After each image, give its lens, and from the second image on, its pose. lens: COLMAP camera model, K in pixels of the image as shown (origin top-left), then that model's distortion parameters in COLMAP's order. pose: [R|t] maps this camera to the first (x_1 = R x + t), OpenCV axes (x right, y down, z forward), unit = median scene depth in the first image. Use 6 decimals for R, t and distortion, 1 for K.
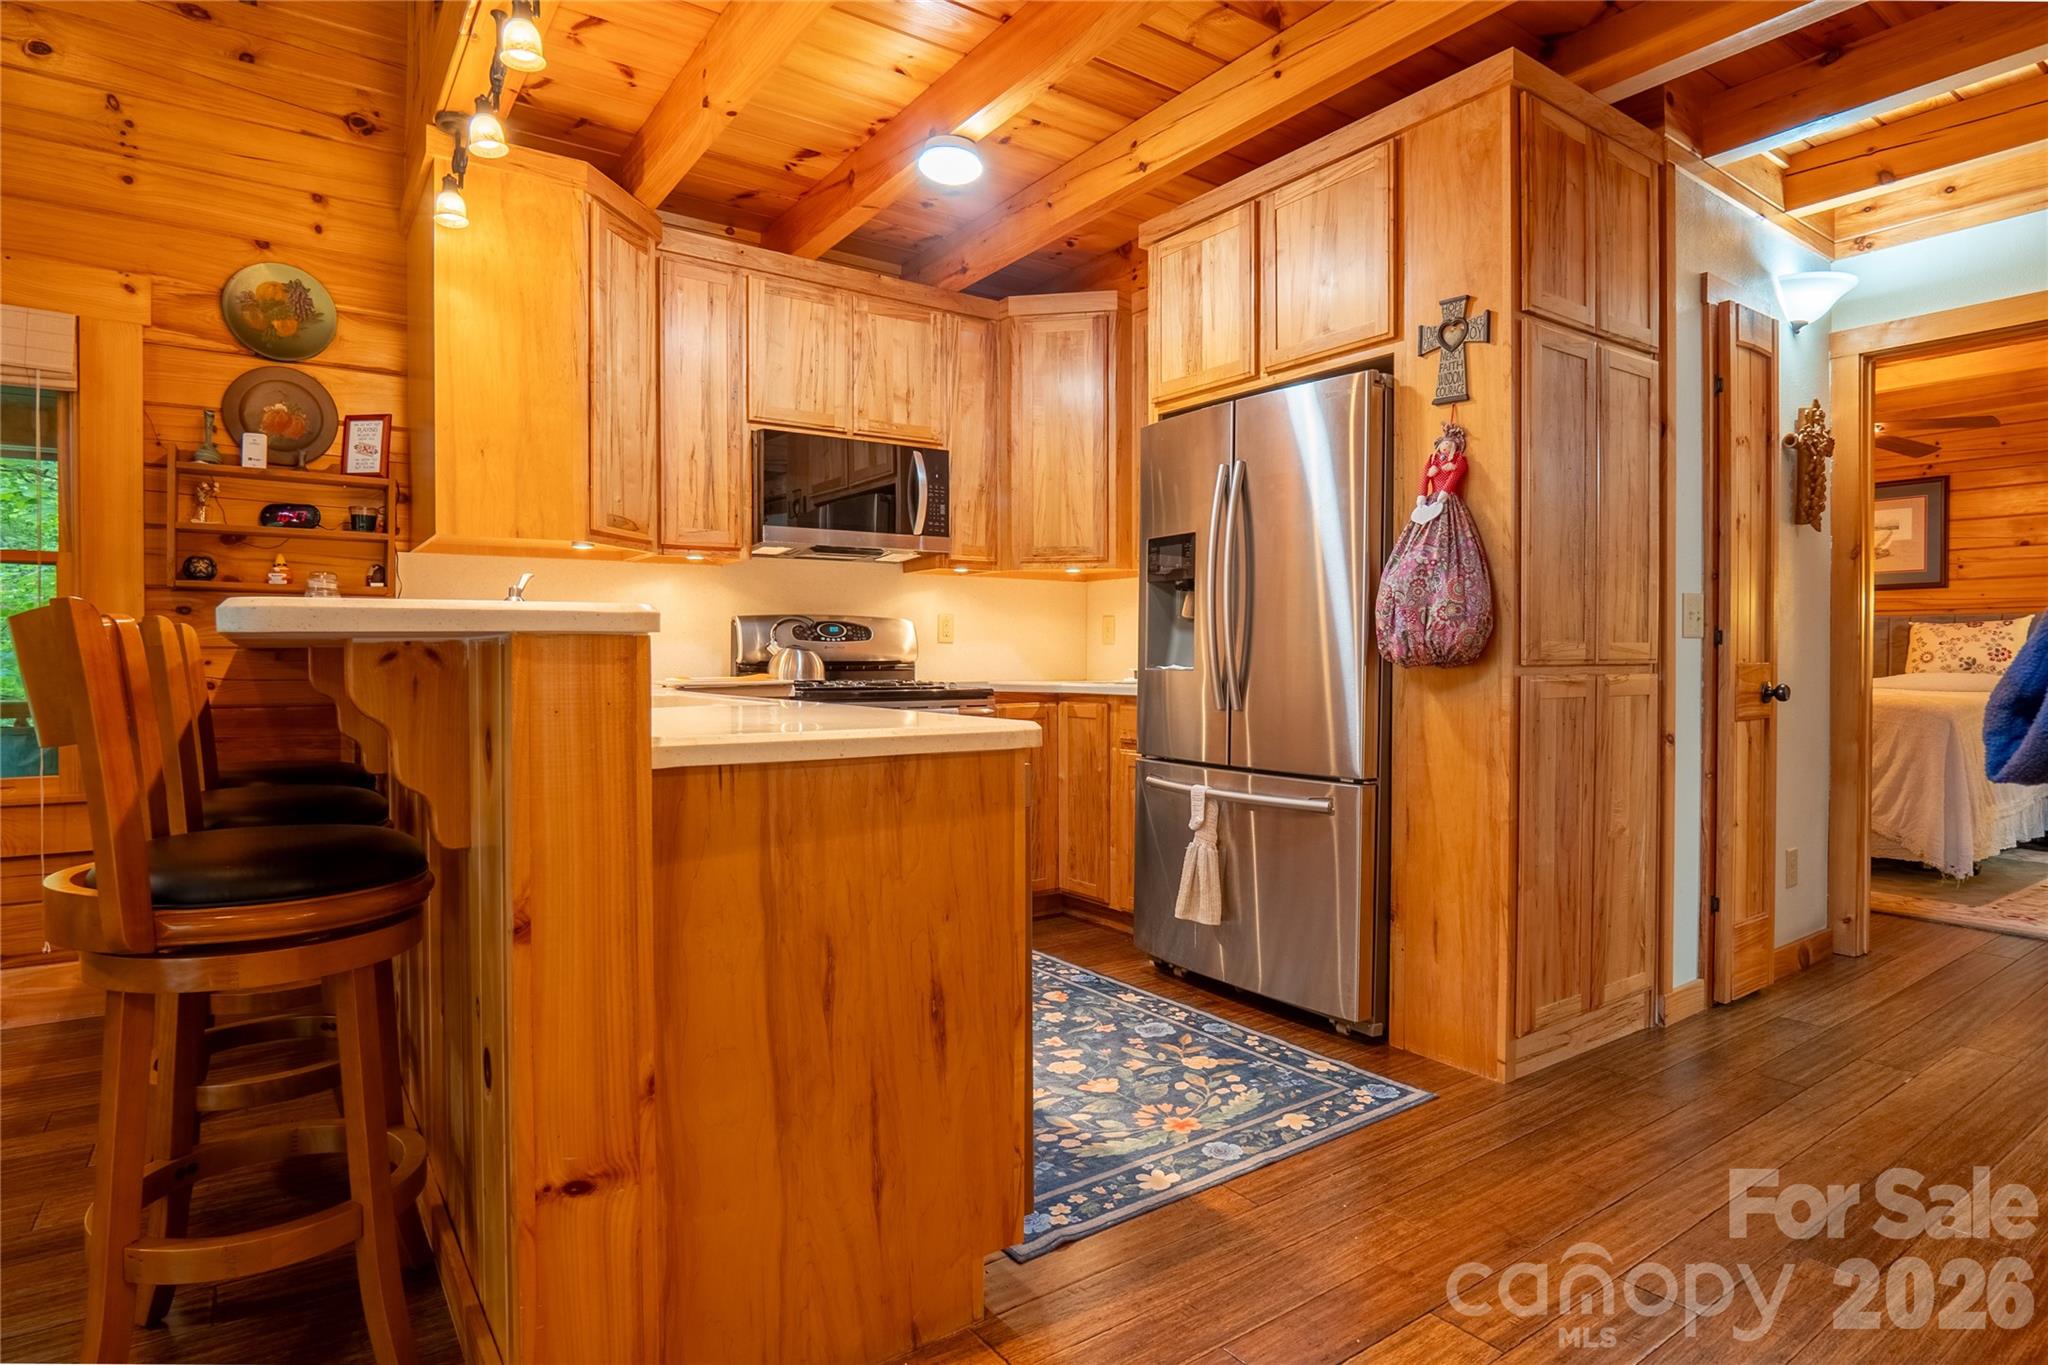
lens RADIAL K [[1082.7, 0, 1030.7], [0, 1082.7, 674.5], [0, 0, 1]] dist [-0.028100, 0.001490]
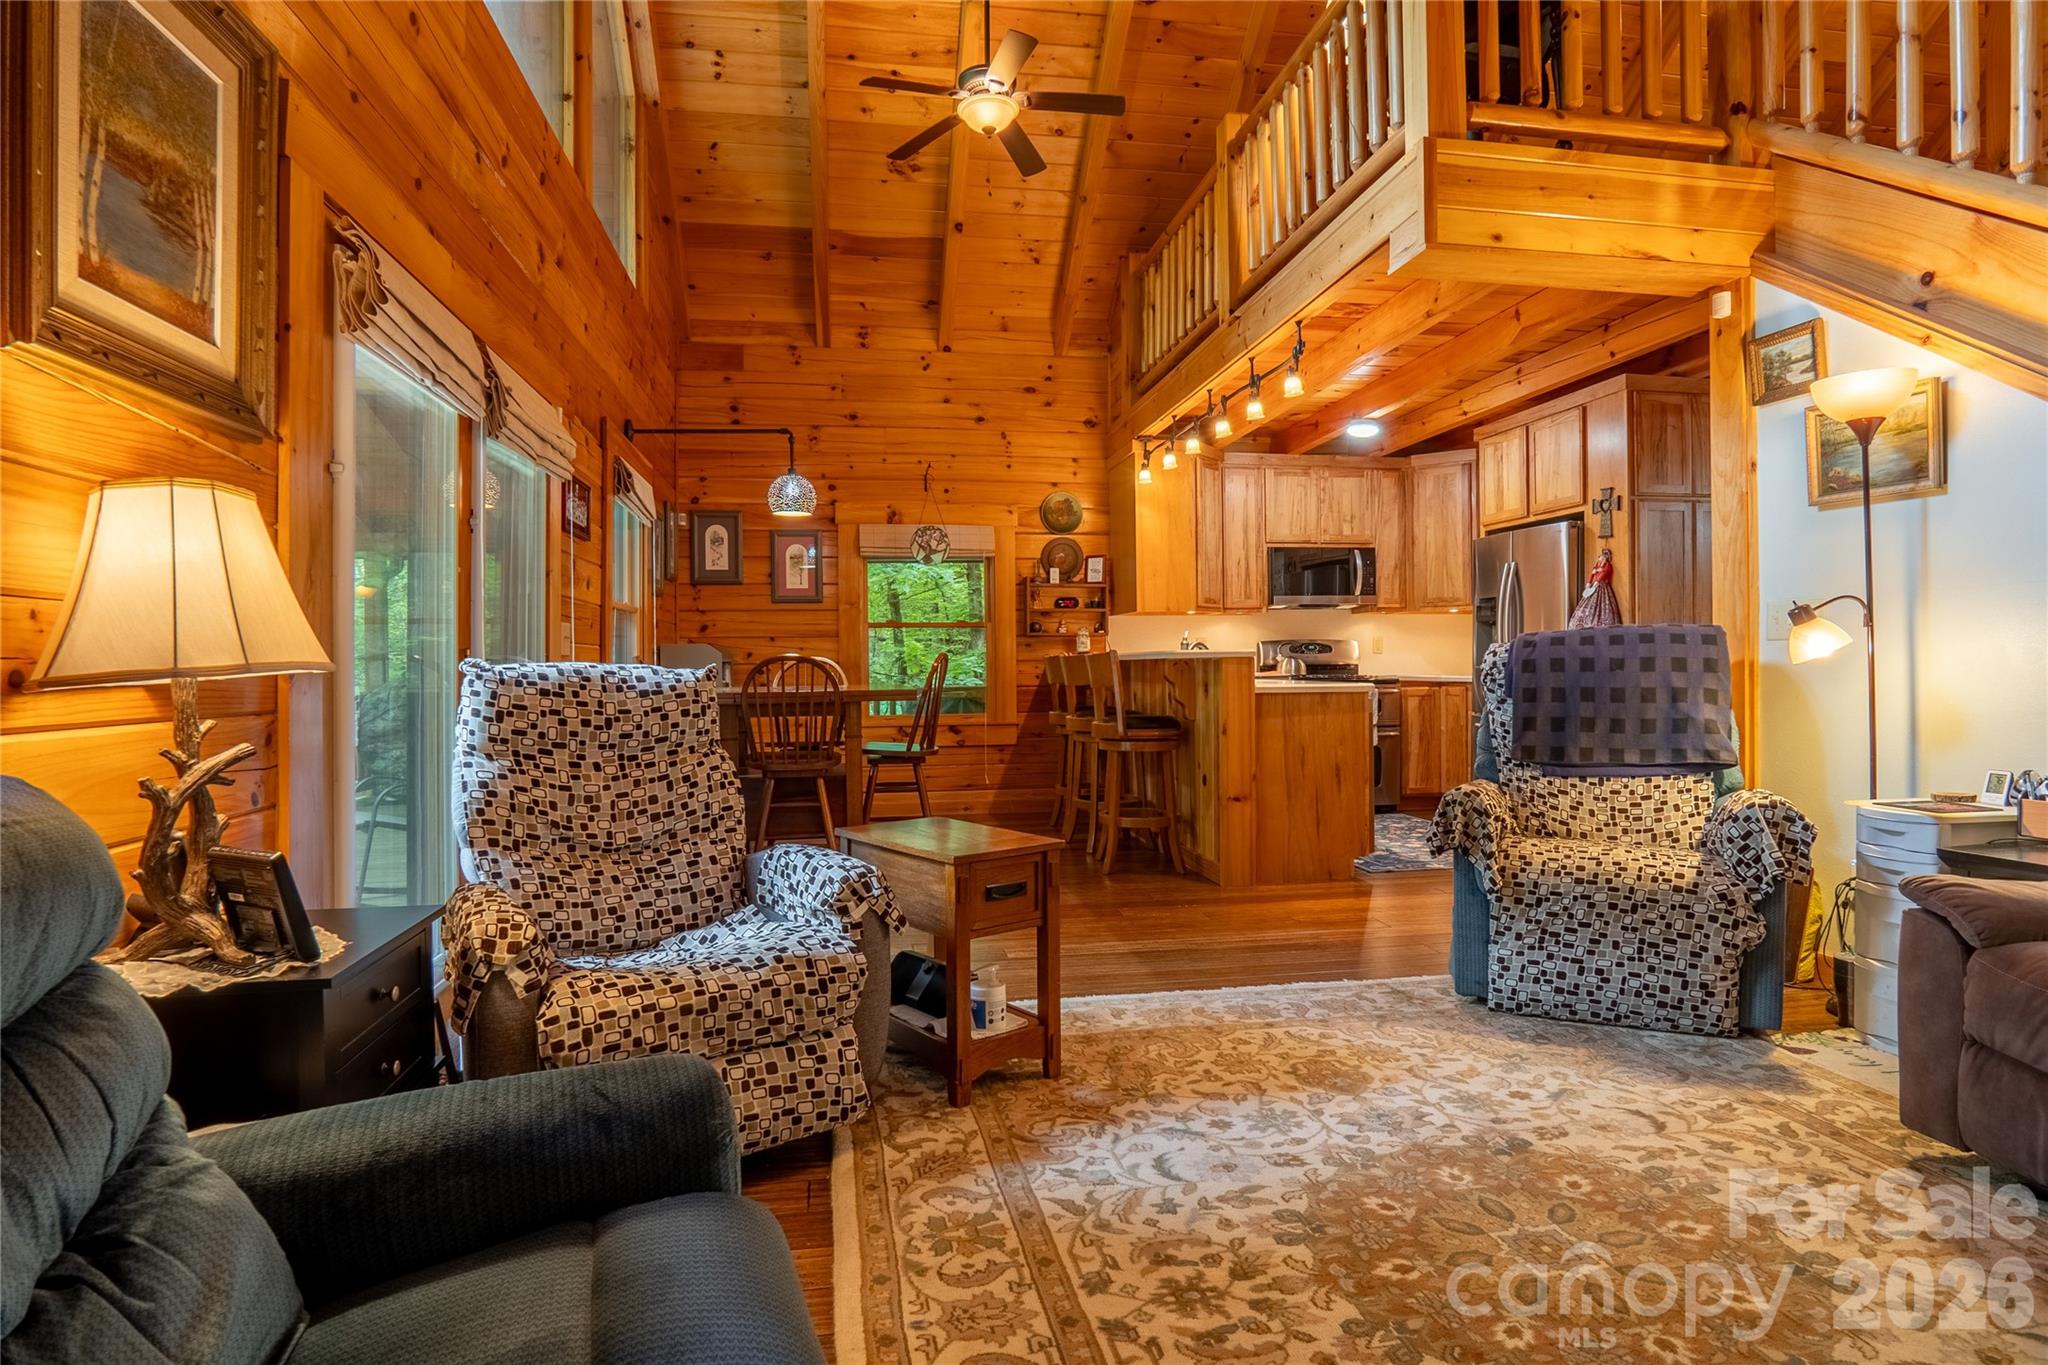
lens RADIAL K [[1082.7, 0, 1030.7], [0, 1082.7, 674.5], [0, 0, 1]] dist [-0.028100, 0.001490]
pose [[0.901907, -0.004855, -0.431902, 0.233778], [0.002723, 0.999981, -0.005556, 0.017529], [0.431921, 0.003835, 0.901903, -1.117758]]
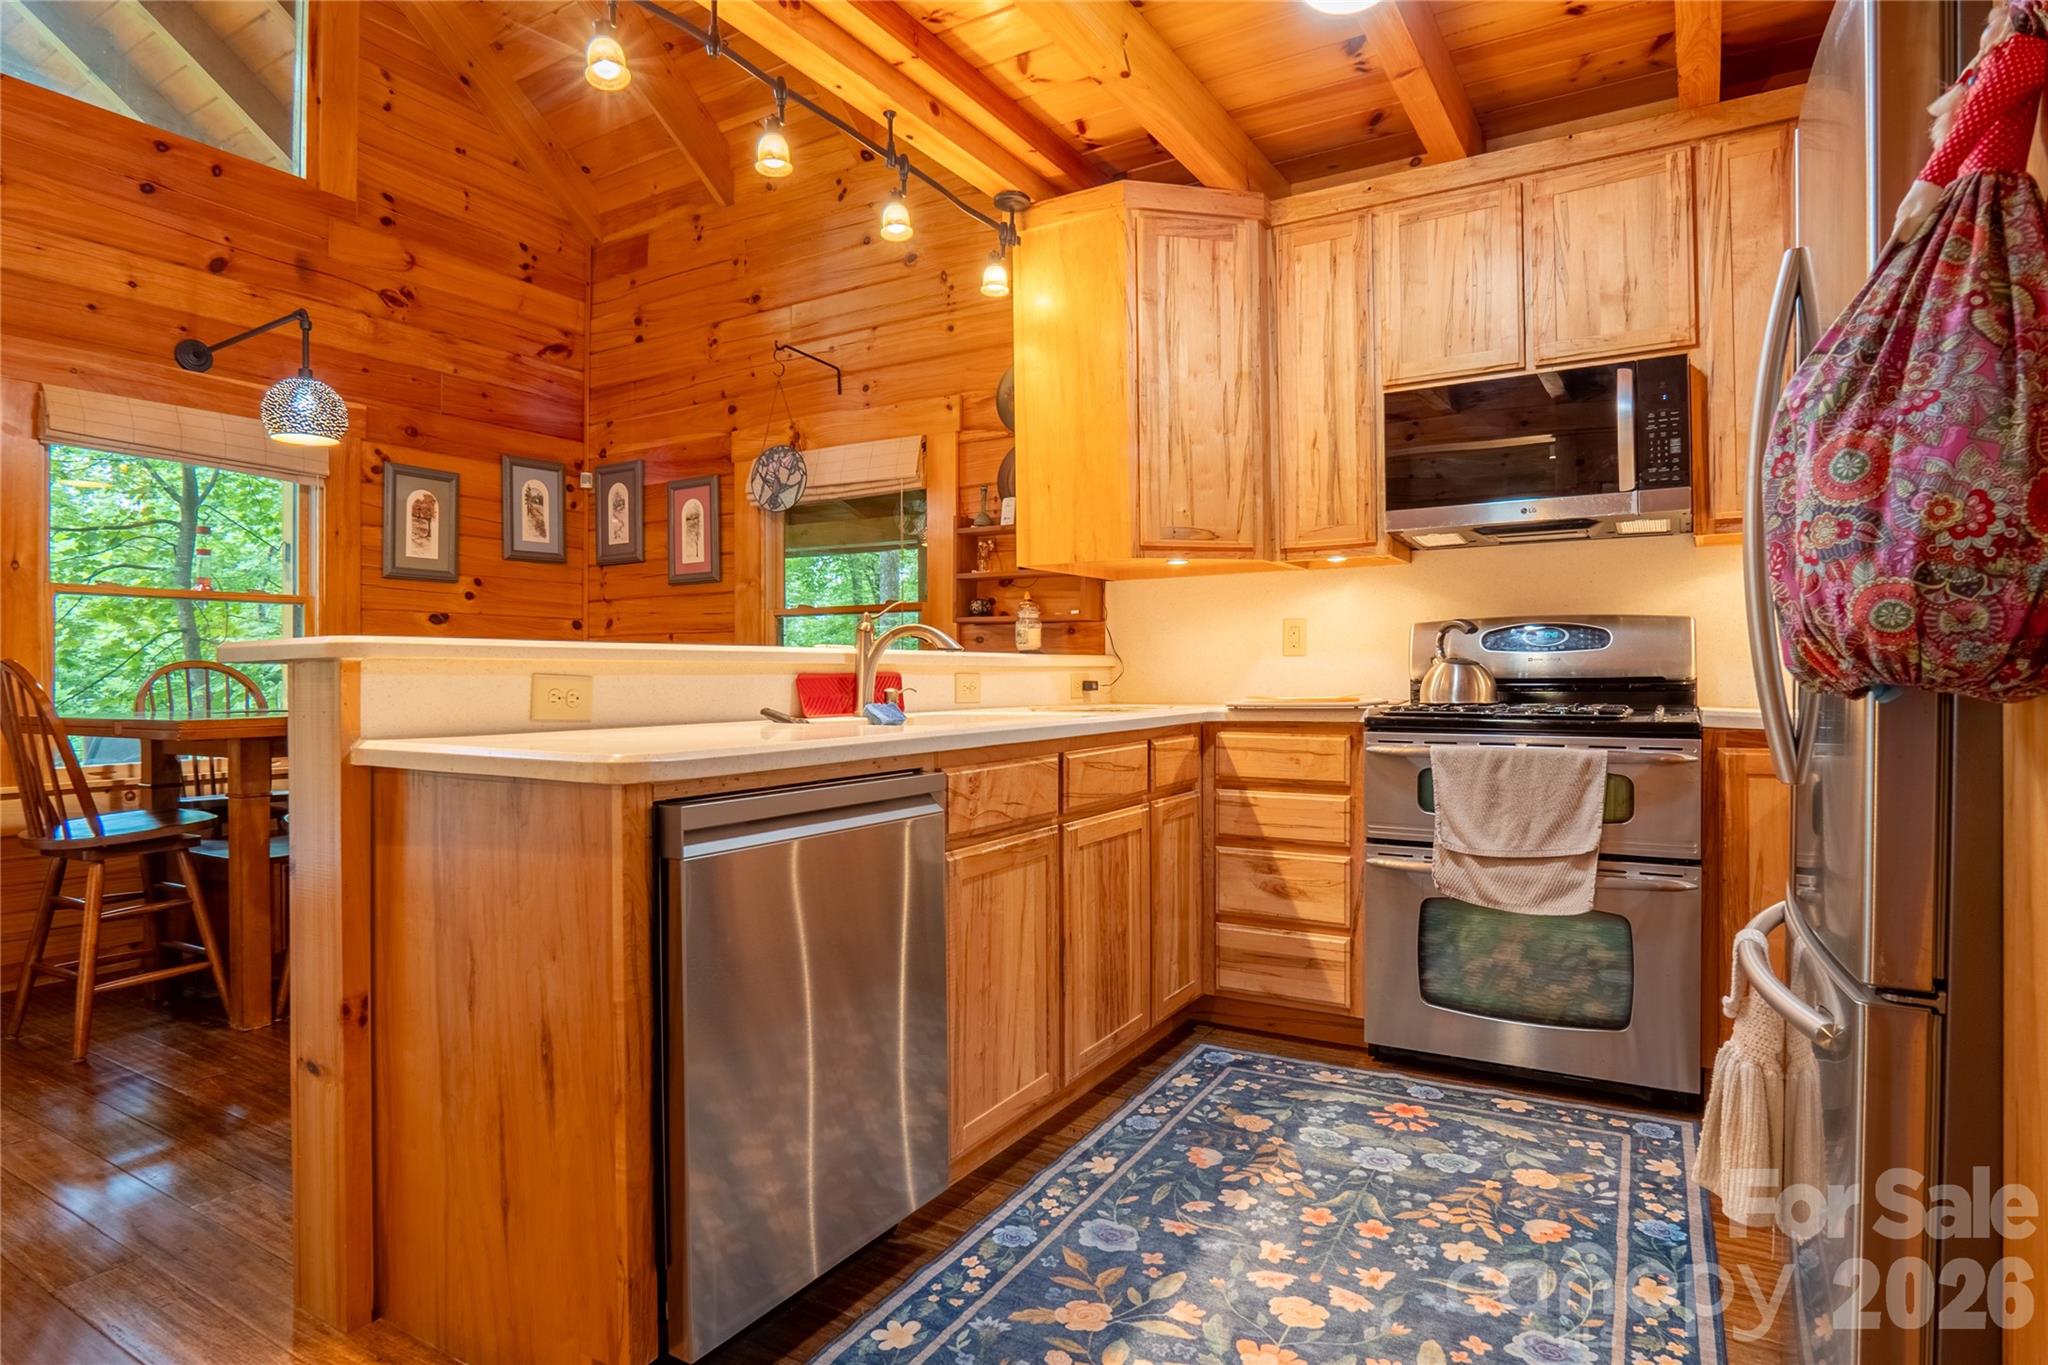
lens RADIAL K [[1103.9, 0, 1050.1], [0, 1103.9, 680.5], [0, 0, 1]] dist [-0.038011, 0.000372]
pose [[0.407742, 0.001920, -0.913095, 0.473539], [-0.009619, 0.999951, -0.002193, -0.007442], [0.913046, 0.009677, 0.407741, 0.502458]]
